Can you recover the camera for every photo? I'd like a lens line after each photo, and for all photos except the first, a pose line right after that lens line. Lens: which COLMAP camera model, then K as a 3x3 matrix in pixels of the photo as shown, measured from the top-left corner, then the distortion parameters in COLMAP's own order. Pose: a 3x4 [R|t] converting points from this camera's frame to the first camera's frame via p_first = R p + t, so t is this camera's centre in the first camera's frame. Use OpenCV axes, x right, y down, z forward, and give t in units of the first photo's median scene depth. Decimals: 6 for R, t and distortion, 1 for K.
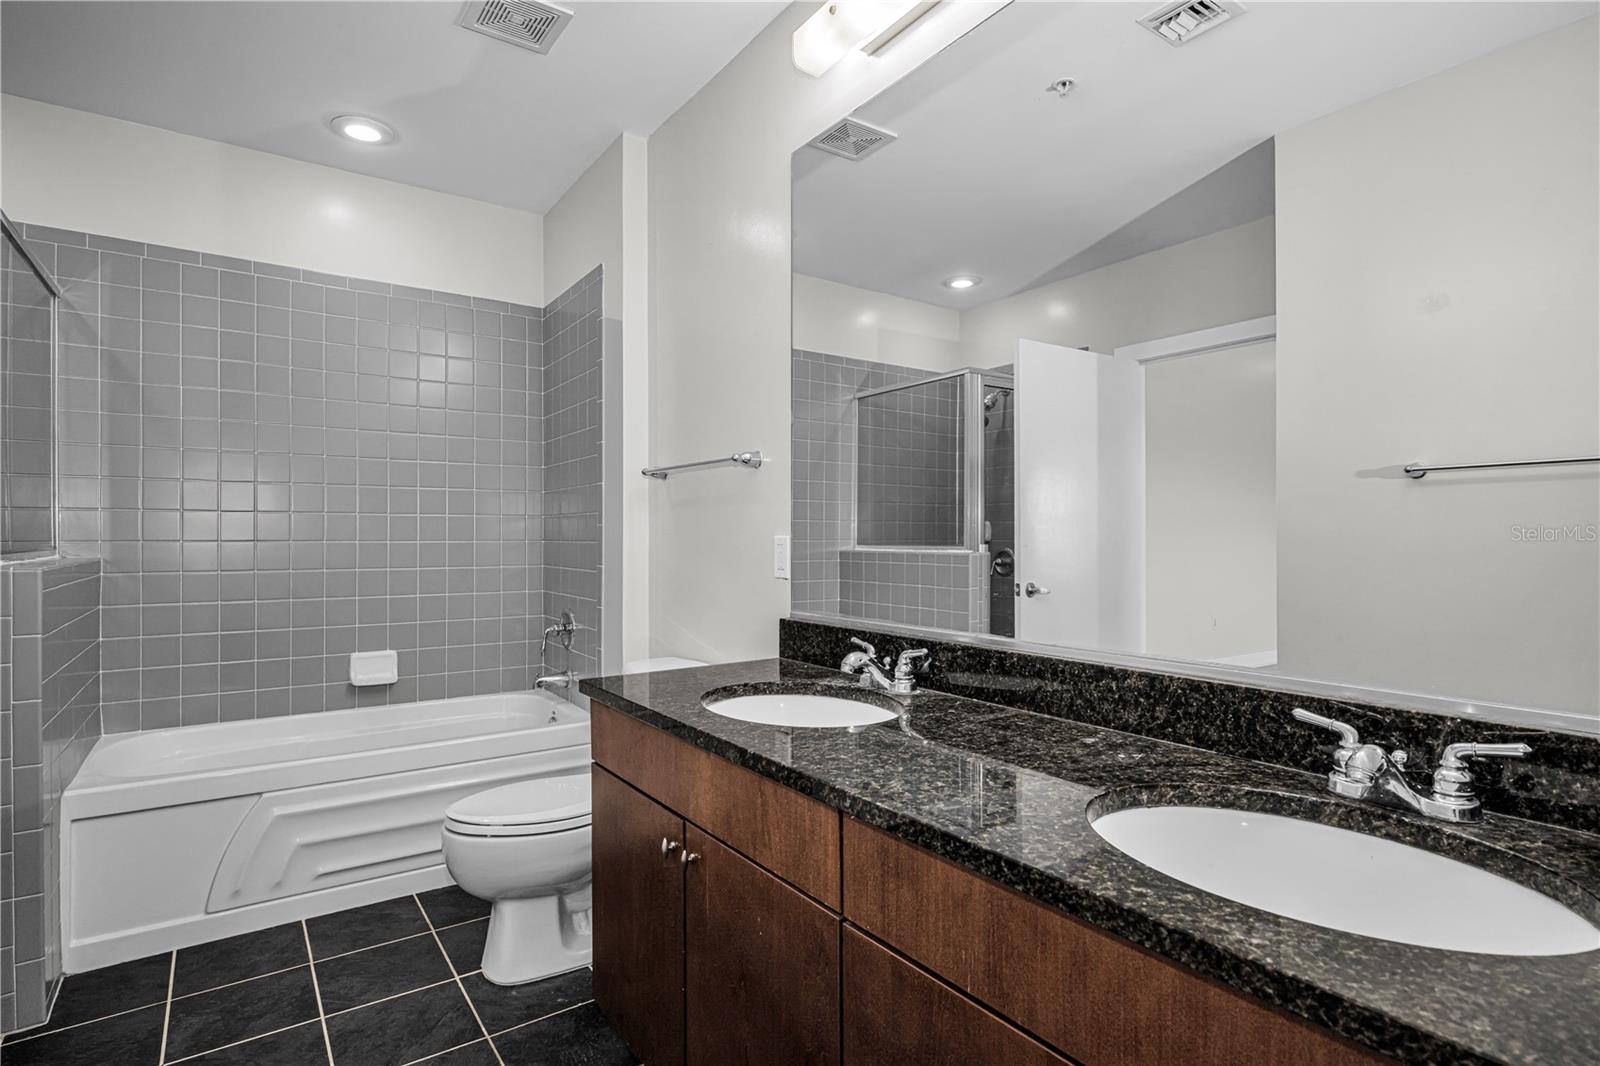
lens RADIAL K [[800.8, 0, 800.0], [0, 800.8, 533.0], [0, 0, 1]] dist [-0.002076, -0.000656]
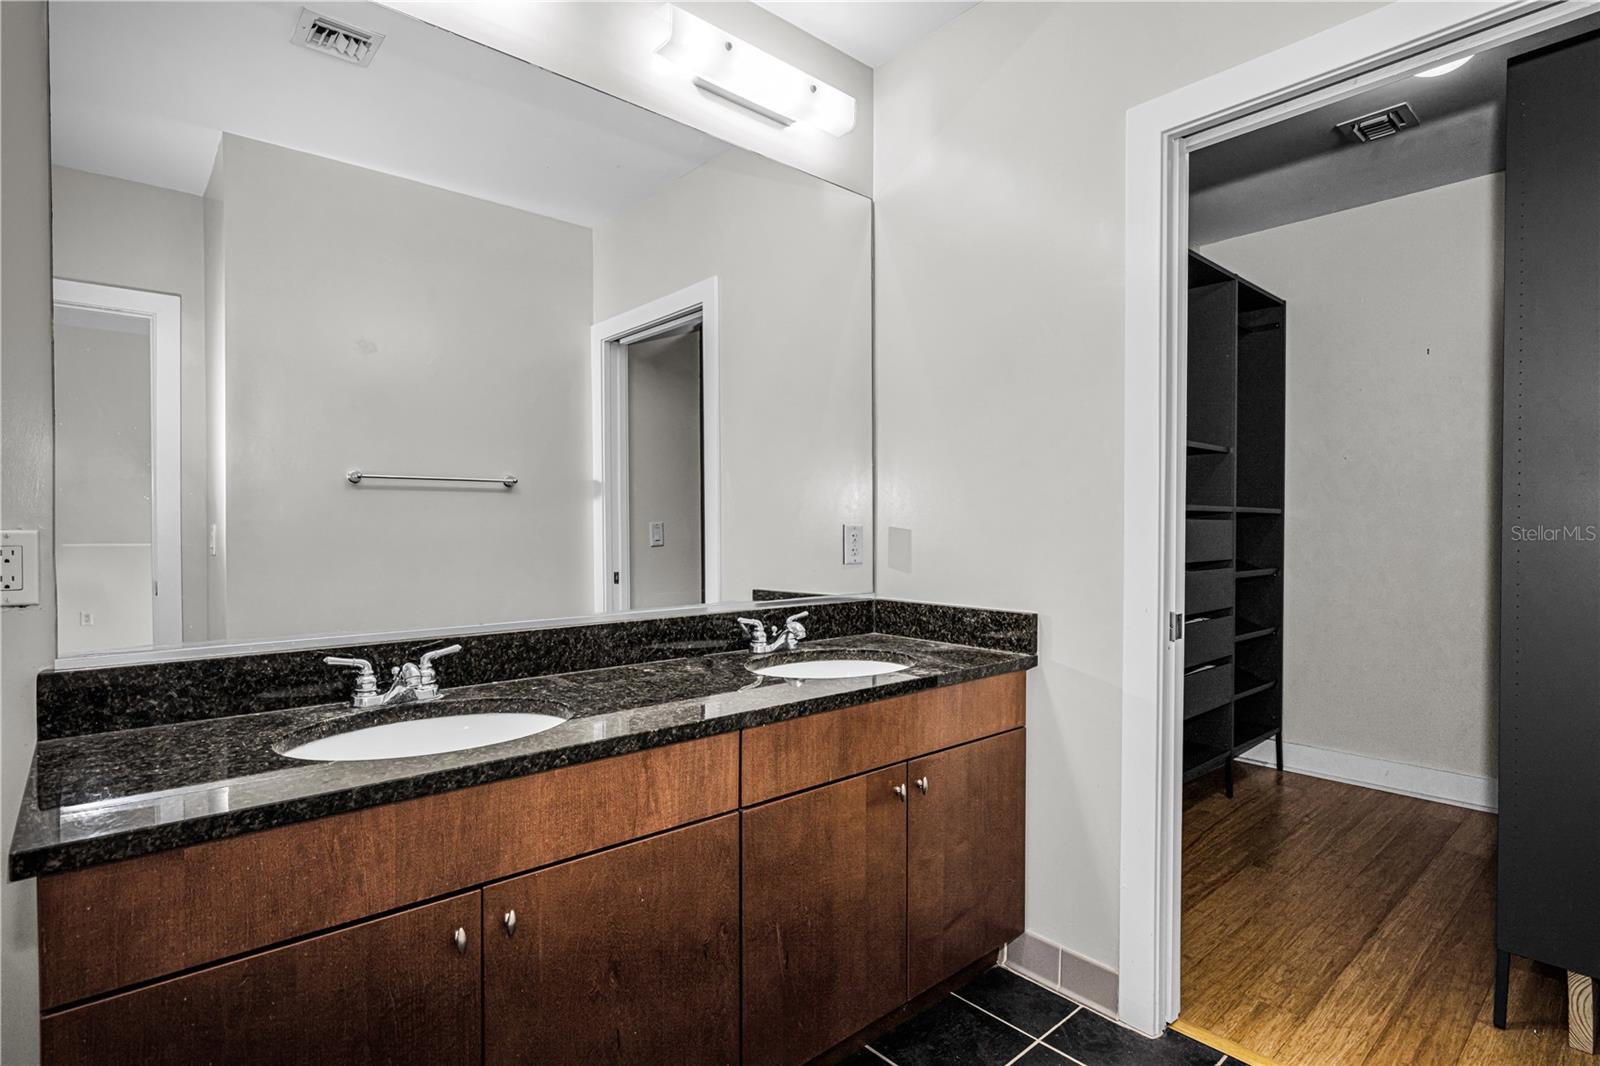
lens RADIAL K [[800.8, 0, 800.0], [0, 800.8, 533.0], [0, 0, 1]] dist [-0.002076, -0.000656]
pose [[-0.114978, -0.006718, 0.993345, -0.861996], [-0.004554, 0.999970, 0.006235, -0.000718], [-0.993358, -0.003807, -0.115006, 0.693557]]
